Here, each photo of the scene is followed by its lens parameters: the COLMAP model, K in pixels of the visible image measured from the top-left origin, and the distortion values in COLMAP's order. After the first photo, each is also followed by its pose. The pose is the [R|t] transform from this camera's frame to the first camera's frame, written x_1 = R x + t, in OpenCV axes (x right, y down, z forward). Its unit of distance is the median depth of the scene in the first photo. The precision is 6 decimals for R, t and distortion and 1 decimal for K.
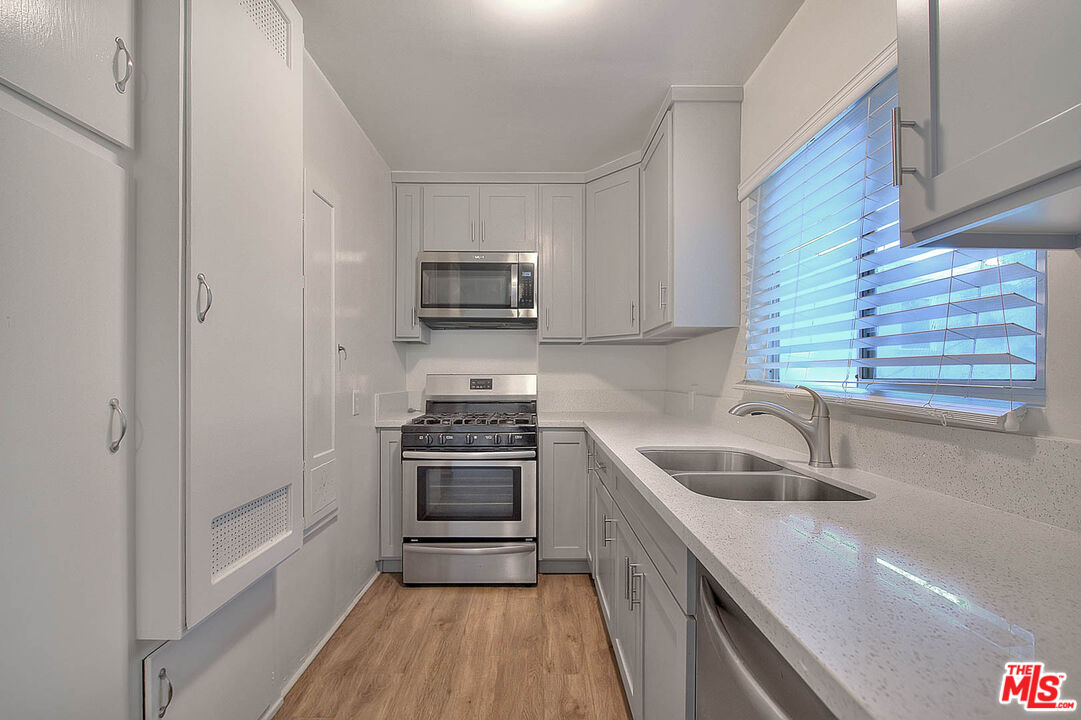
lens RADIAL K [[449.2, 0, 541.6], [0, 449.2, 376.1], [0, 0, 1]] dist [-0.000648, -0.000338]
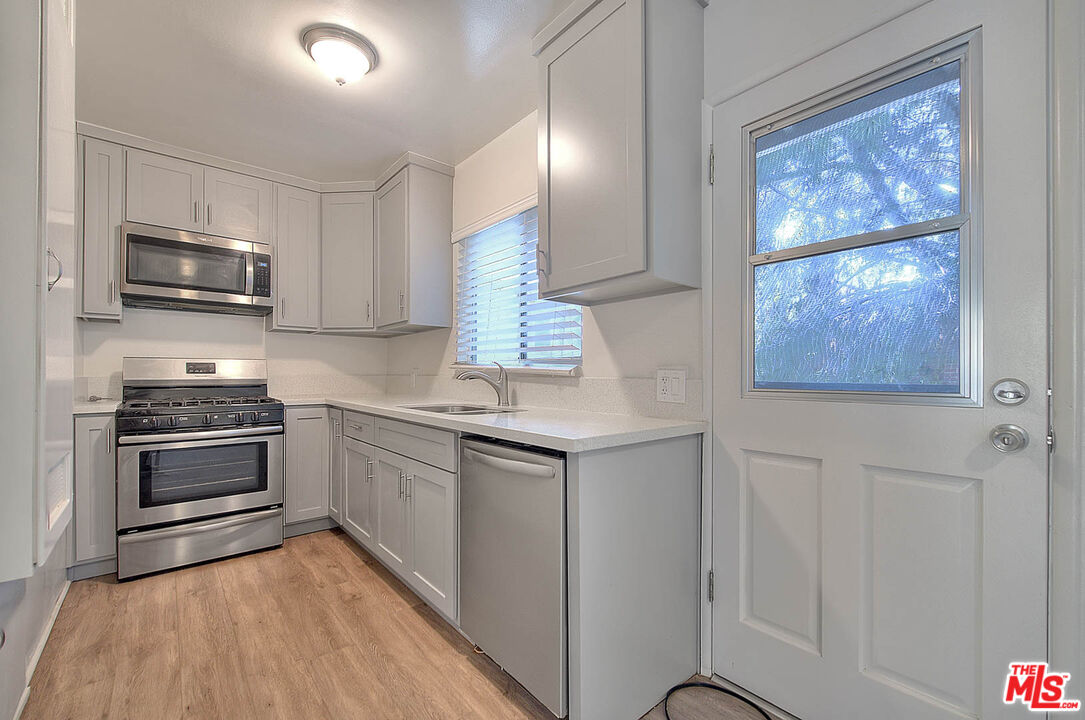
lens RADIAL K [[450.9, 0, 543.6], [0, 450.9, 376.2], [0, 0, 1]] dist [-0.000648, -0.000338]
pose [[0.764587, -0.001411, 0.644519, -0.247199], [0.000311, 0.999998, 0.001821, 0.042271], [-0.644521, -0.001192, 0.764586, -0.289700]]
